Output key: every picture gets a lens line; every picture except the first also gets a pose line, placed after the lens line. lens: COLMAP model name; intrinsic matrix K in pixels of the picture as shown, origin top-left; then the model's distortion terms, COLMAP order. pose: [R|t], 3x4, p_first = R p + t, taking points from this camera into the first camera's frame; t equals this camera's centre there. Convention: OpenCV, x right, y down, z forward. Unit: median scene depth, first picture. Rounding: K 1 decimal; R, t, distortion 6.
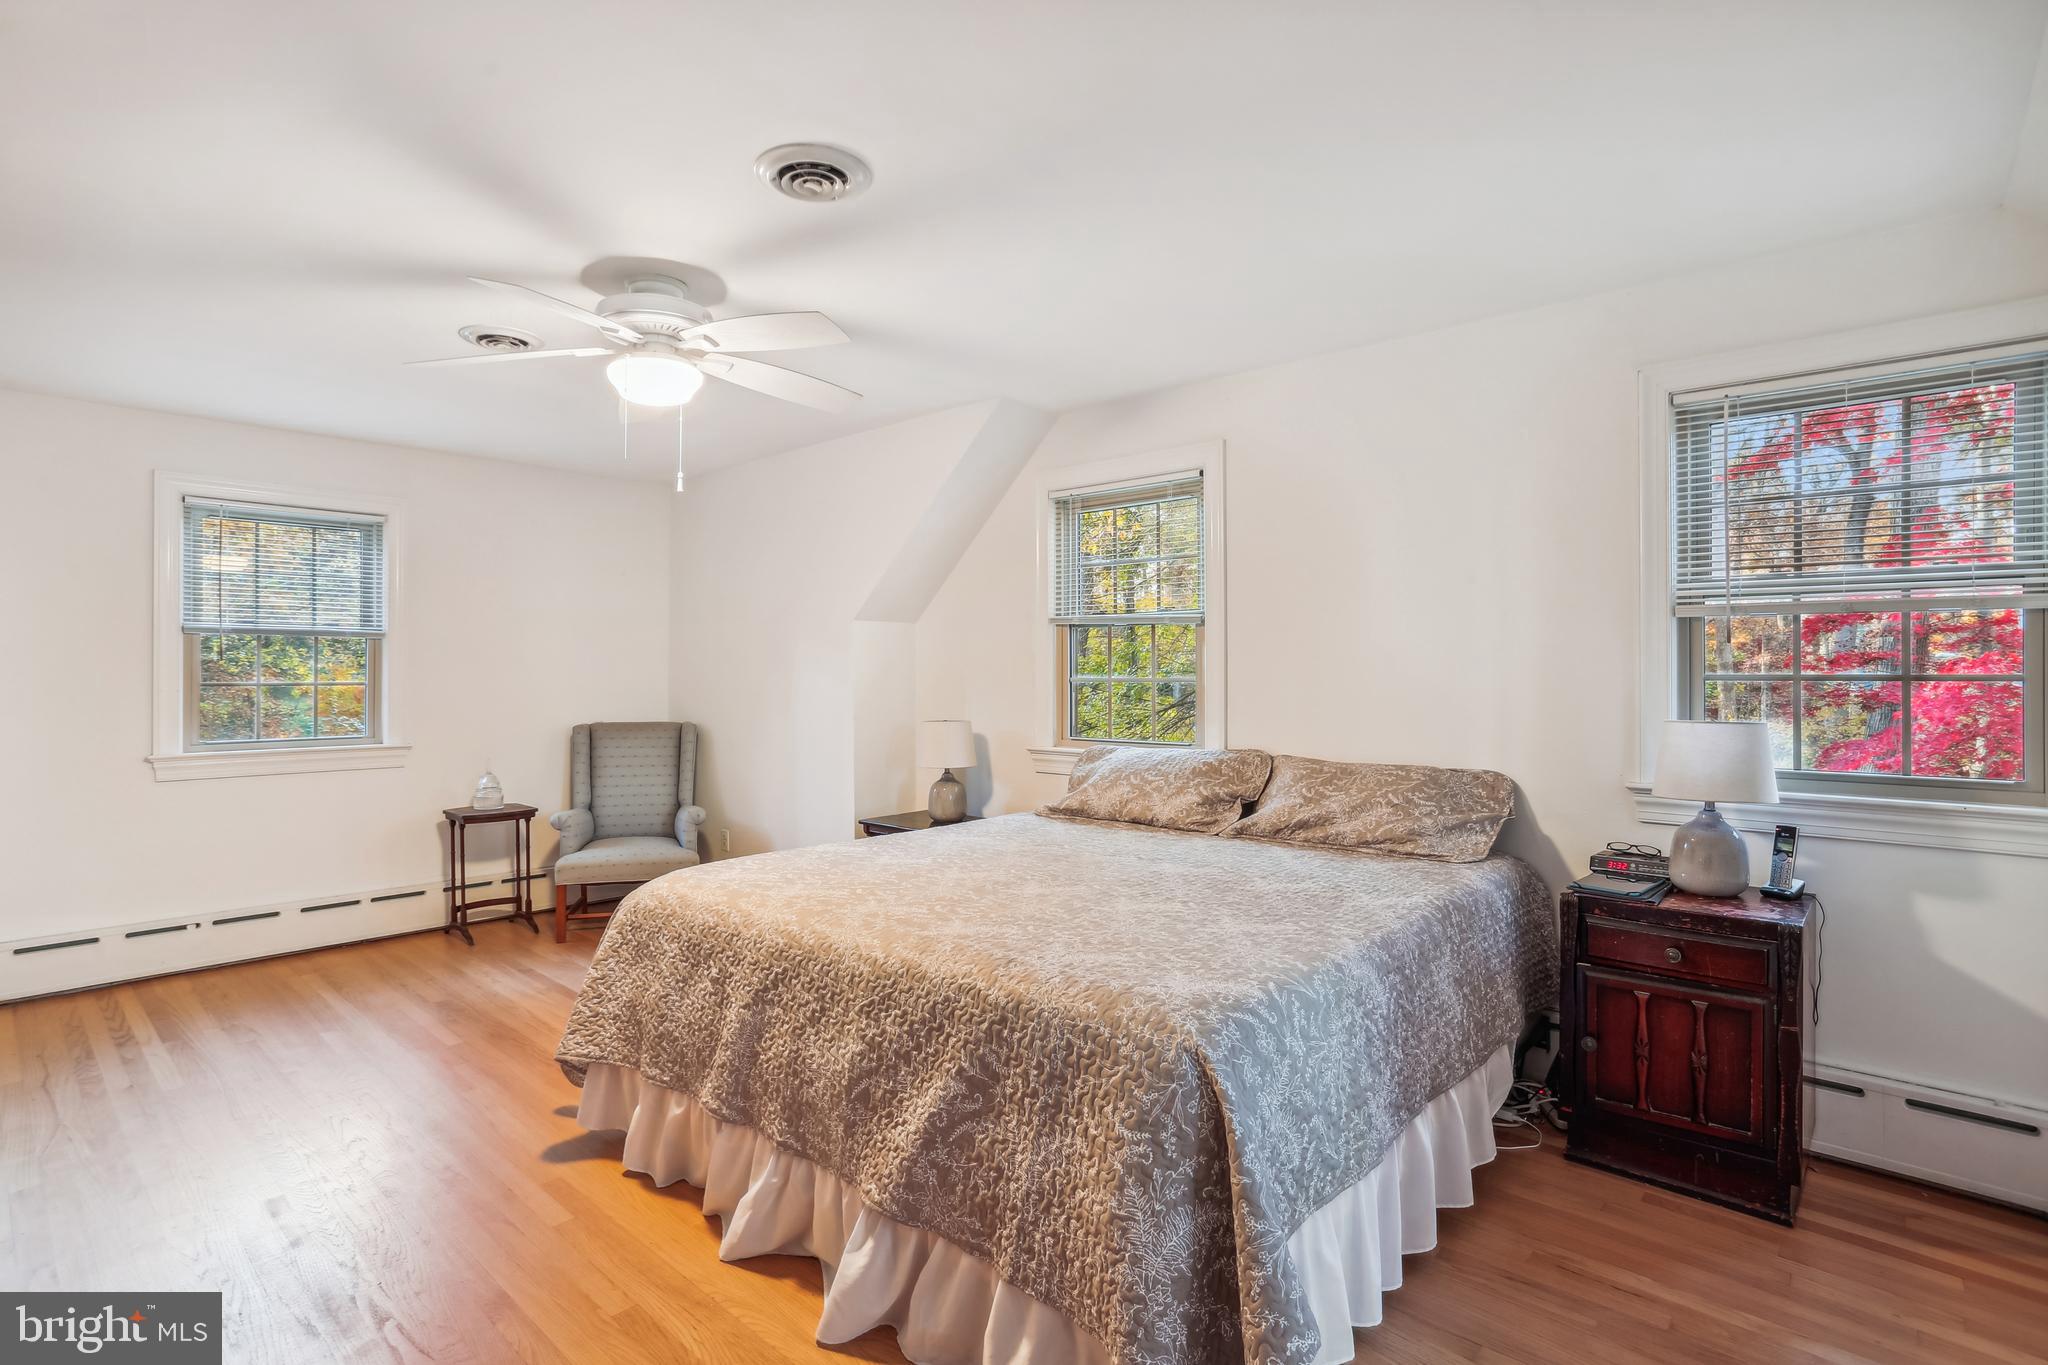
lens RADIAL K [[984.2, 0, 1024.0], [0, 984.2, 682.5], [0, 0, 1]] dist [-0.030427, 0.000379]
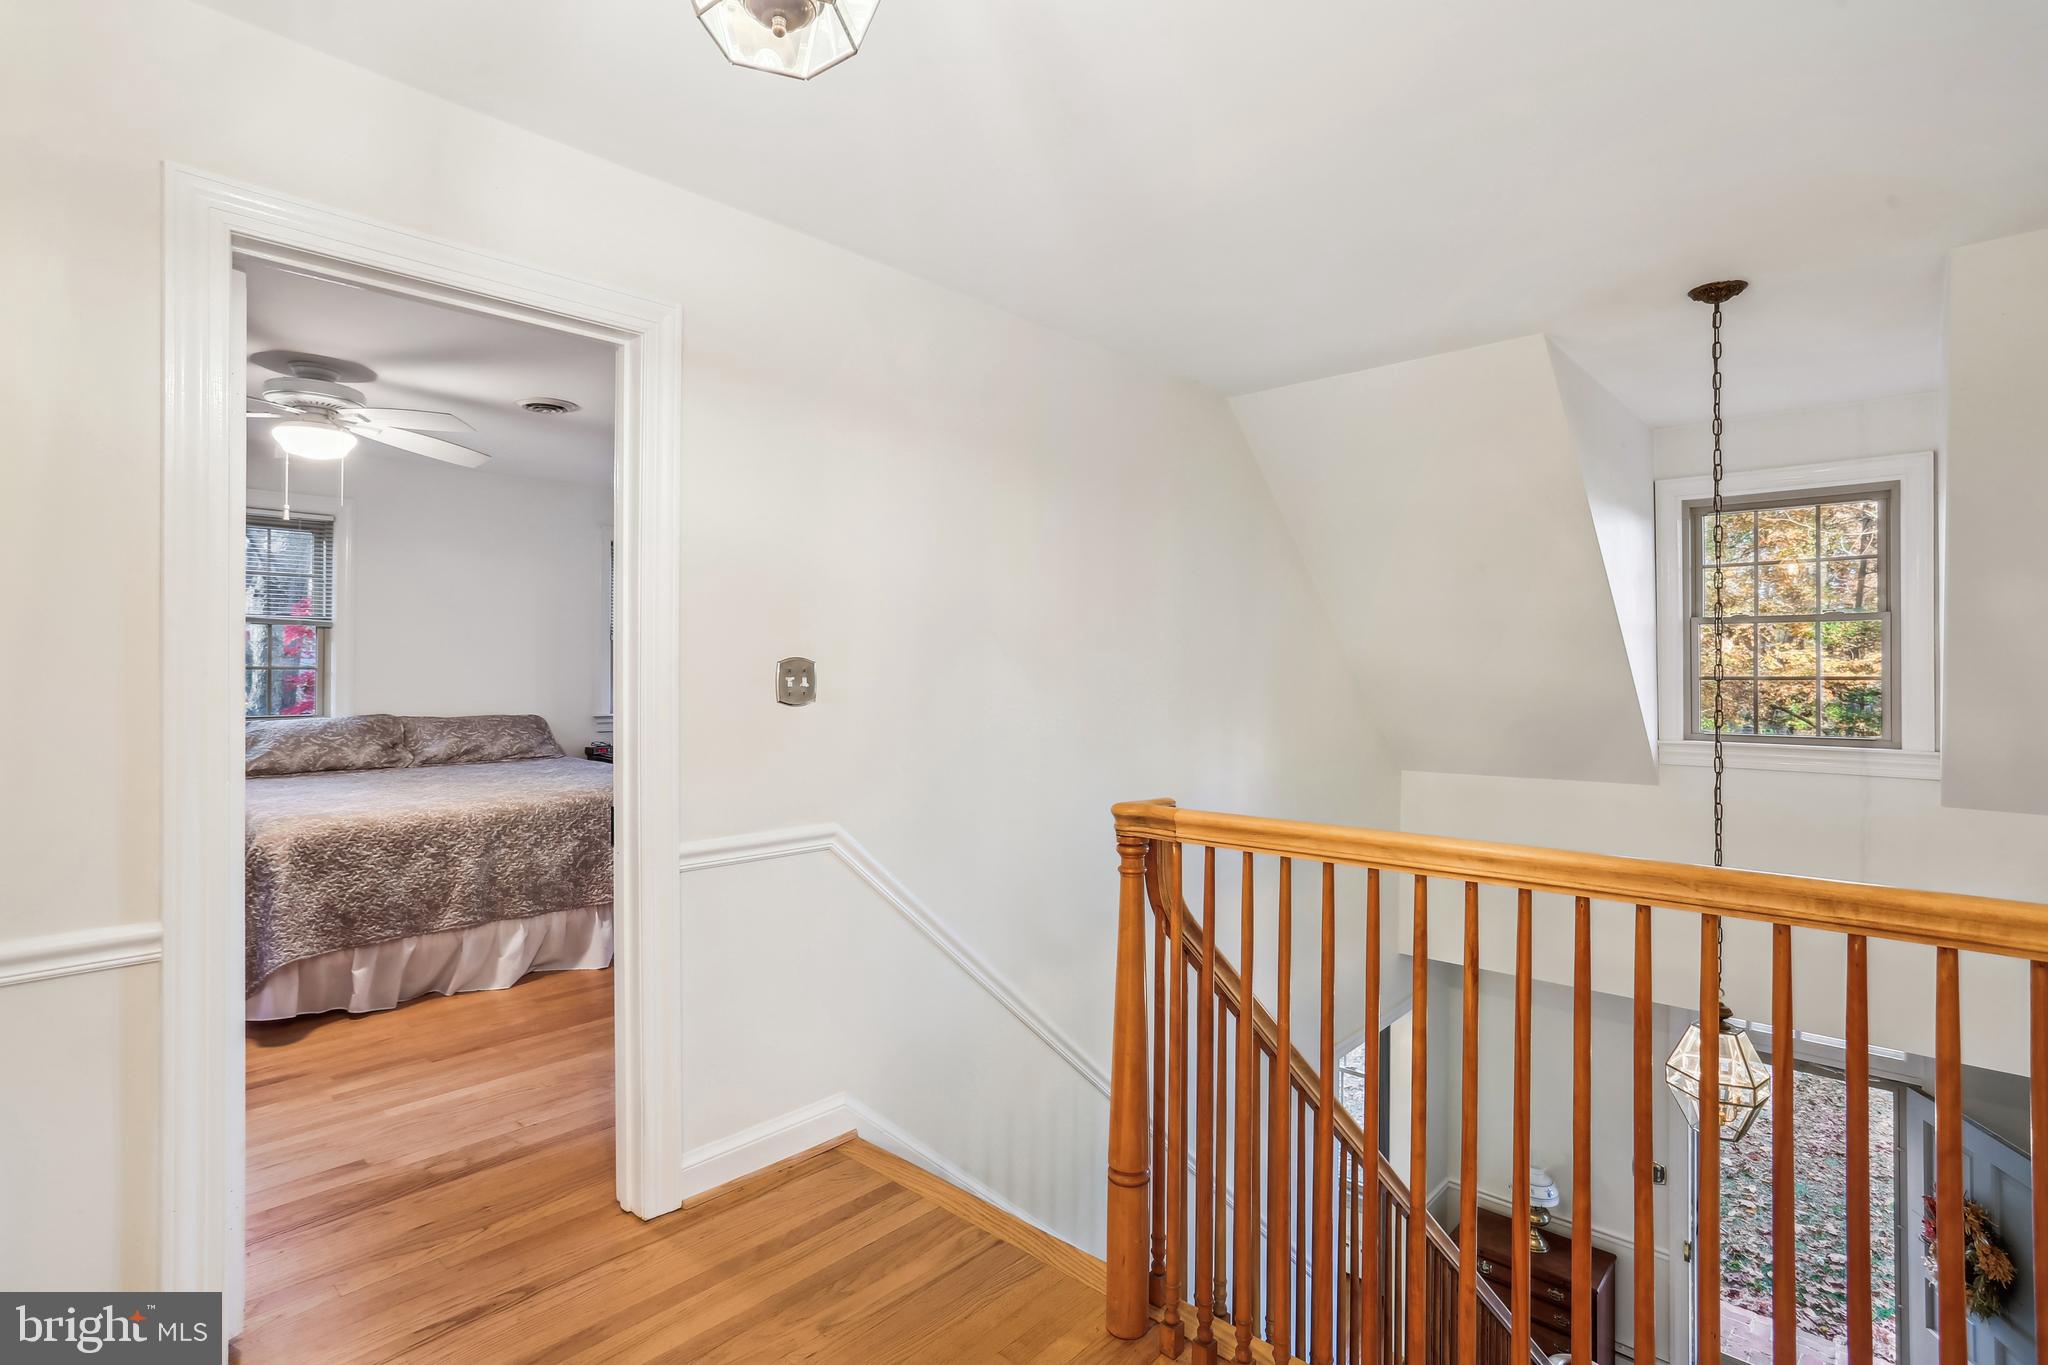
lens RADIAL K [[984.2, 0, 1024.0], [0, 984.2, 682.5], [0, 0, 1]] dist [-0.030427, 0.000379]
pose [[-0.003917, -0.011829, 0.999922, -1.897527], [-0.000286, 0.999930, 0.011828, 0.004294], [-0.999992, -0.000240, -0.003920, 0.044986]]
